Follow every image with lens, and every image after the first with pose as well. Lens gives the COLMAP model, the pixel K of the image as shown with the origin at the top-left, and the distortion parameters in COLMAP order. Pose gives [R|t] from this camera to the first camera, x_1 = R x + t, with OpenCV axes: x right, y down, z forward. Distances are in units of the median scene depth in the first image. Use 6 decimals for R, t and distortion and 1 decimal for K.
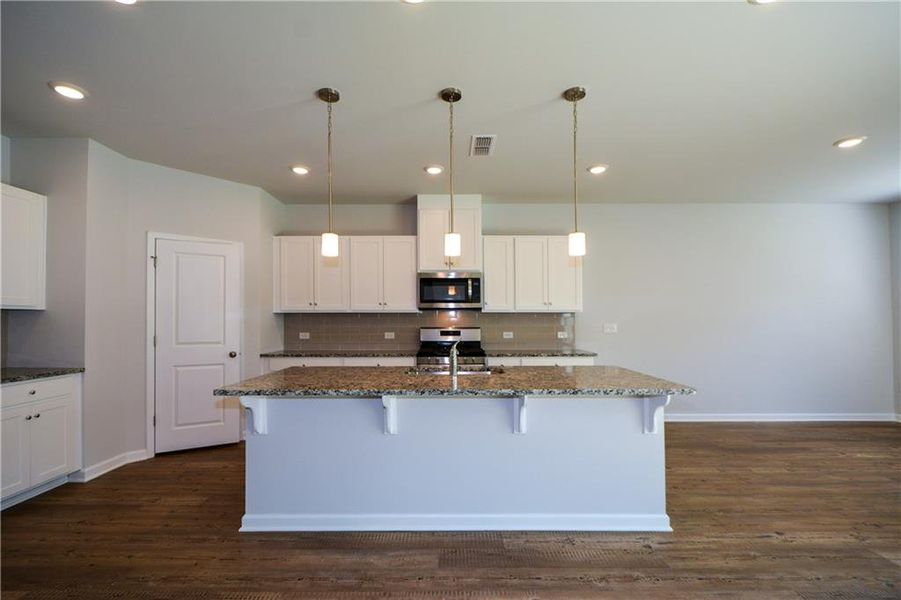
lens RADIAL K [[402.1, 0, 449.3], [0, 402.1, 311.8], [0, 0, 1]] dist [-0.002018, -0.000313]
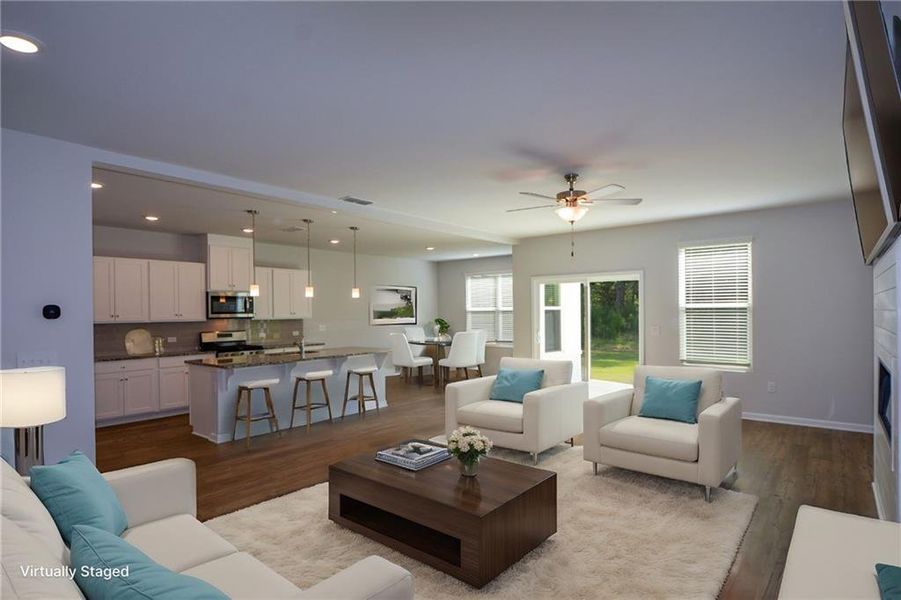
lens RADIAL K [[484.8, 0, 434.7], [0, 484.8, 304.4], [0, 0, 1]] dist [-0.001991, -0.000566]
pose [[0.660705, 0.002313, 0.750642, -0.844091], [-0.001747, 0.999997, -0.001545, -0.055837], [-0.750644, -0.000291, 0.660707, -0.683009]]
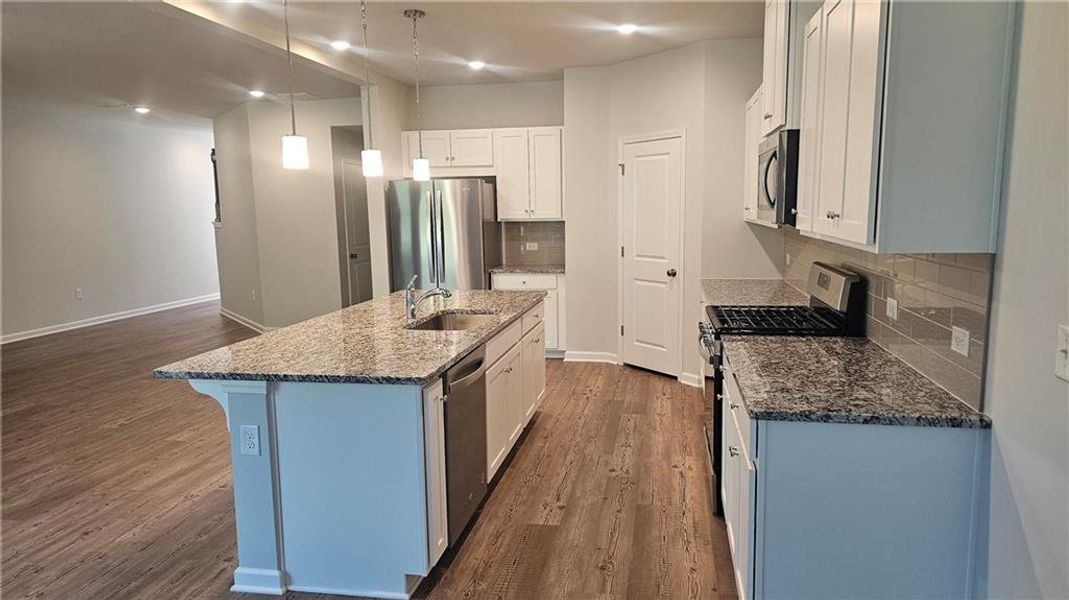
lens RADIAL K [[687.6, 0, 559.9], [0, 687.6, 304.0], [0, 0, 1]] dist [0.024761, -0.000410]
pose [[-0.145534, 0.143751, -0.978854, 0.822987], [0.034831, 0.989519, 0.140139, -0.035032], [0.988740, -0.013699, -0.149016, 0.937168]]
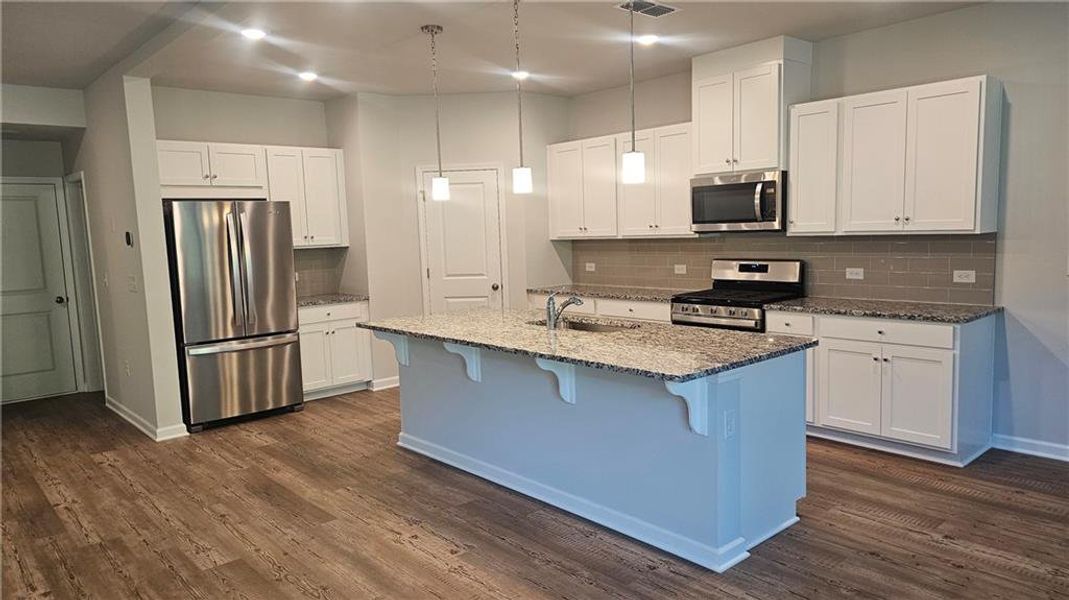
lens RADIAL K [[697.9, 0, 517.3], [0, 697.9, 300.5], [0, 0, 1]] dist [0.025400, -0.002571]
pose [[0.665553, 0.057829, -0.744107, 0.649439], [0.047196, 0.991737, 0.119288, -0.051467], [0.744857, -0.114512, 0.657324, -0.014418]]
